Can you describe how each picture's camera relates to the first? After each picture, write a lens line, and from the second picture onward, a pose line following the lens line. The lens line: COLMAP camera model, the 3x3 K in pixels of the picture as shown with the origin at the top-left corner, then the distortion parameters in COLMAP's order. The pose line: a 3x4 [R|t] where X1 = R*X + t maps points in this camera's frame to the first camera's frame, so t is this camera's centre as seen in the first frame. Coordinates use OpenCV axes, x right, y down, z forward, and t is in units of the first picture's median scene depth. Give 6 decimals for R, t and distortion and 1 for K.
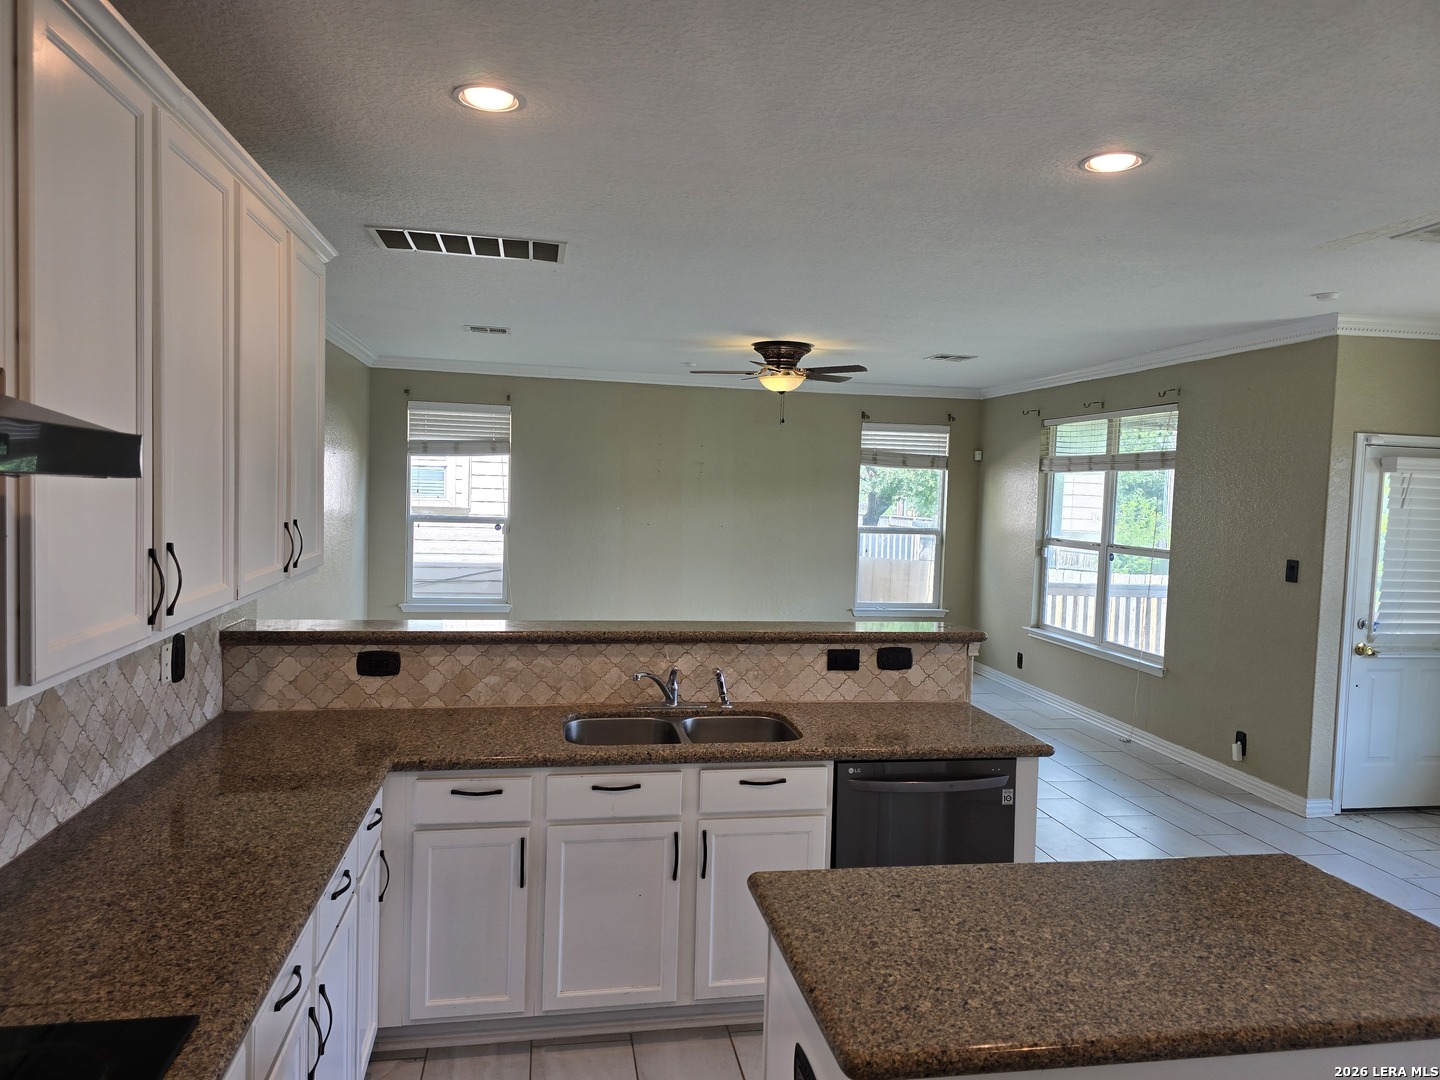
lens RADIAL K [[962.3, 0, 730.7], [0, 962.3, 546.7], [0, 0, 1]] dist [0.067702, -0.070301]
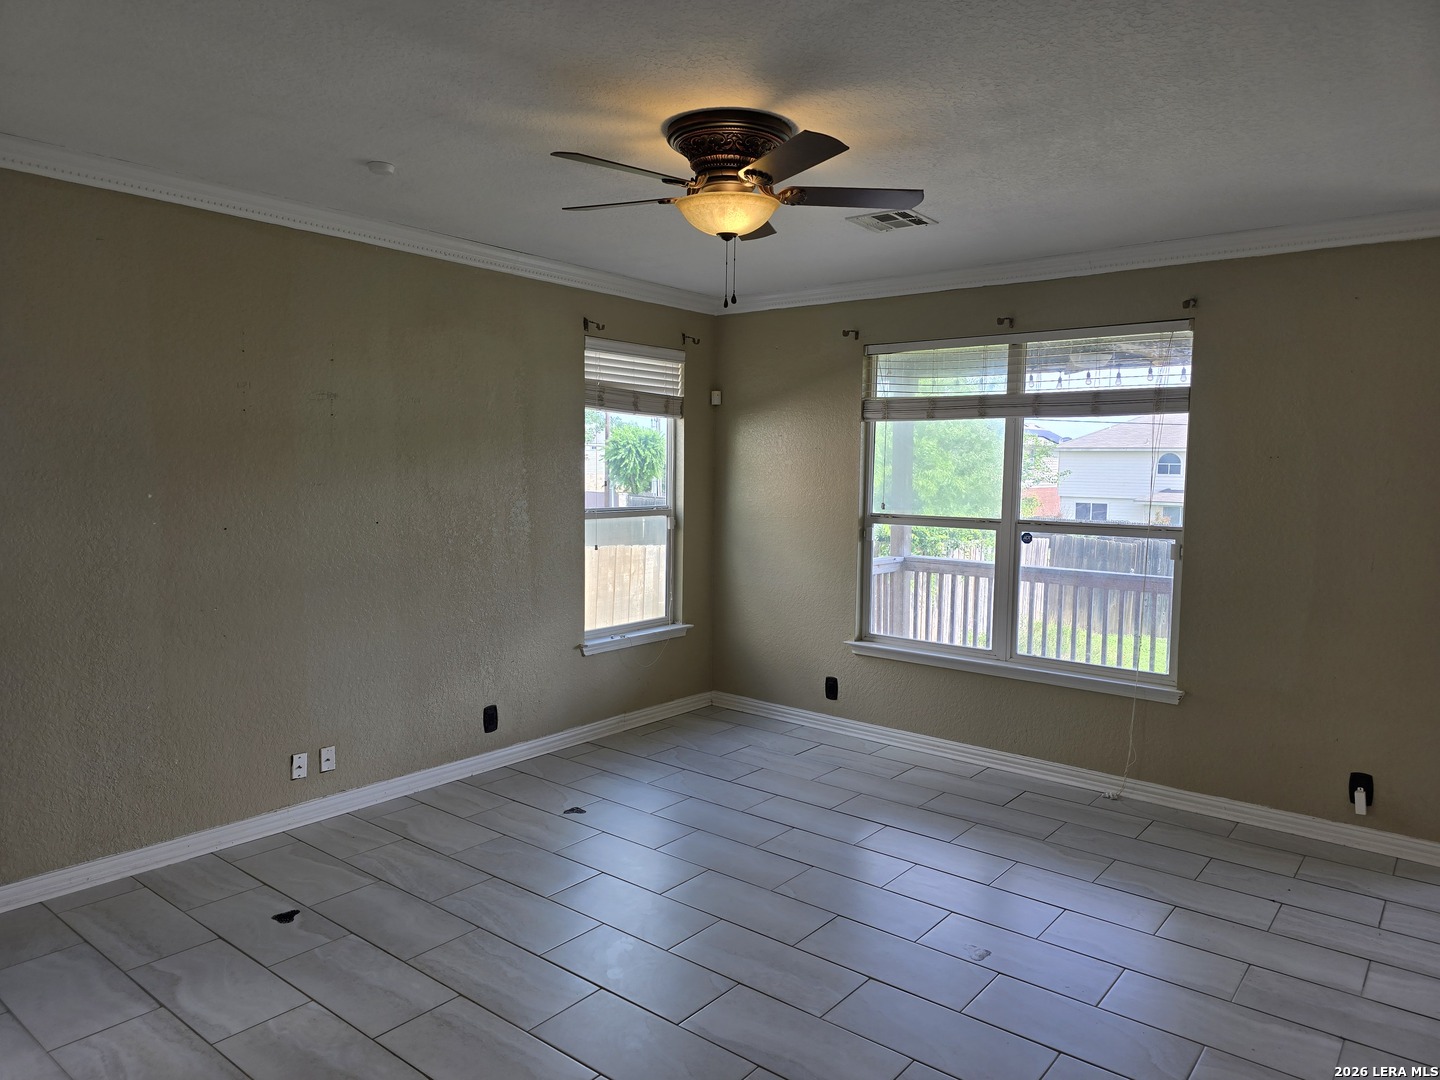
lens RADIAL K [[962.3, 0, 730.7], [0, 962.3, 546.7], [0, 0, 1]] dist [0.067702, -0.070301]
pose [[0.768557, -0.076040, 0.635246, -0.206382], [0.048650, 0.996983, 0.060481, -0.033153], [-0.637928, -0.015579, 0.769938, 0.526445]]
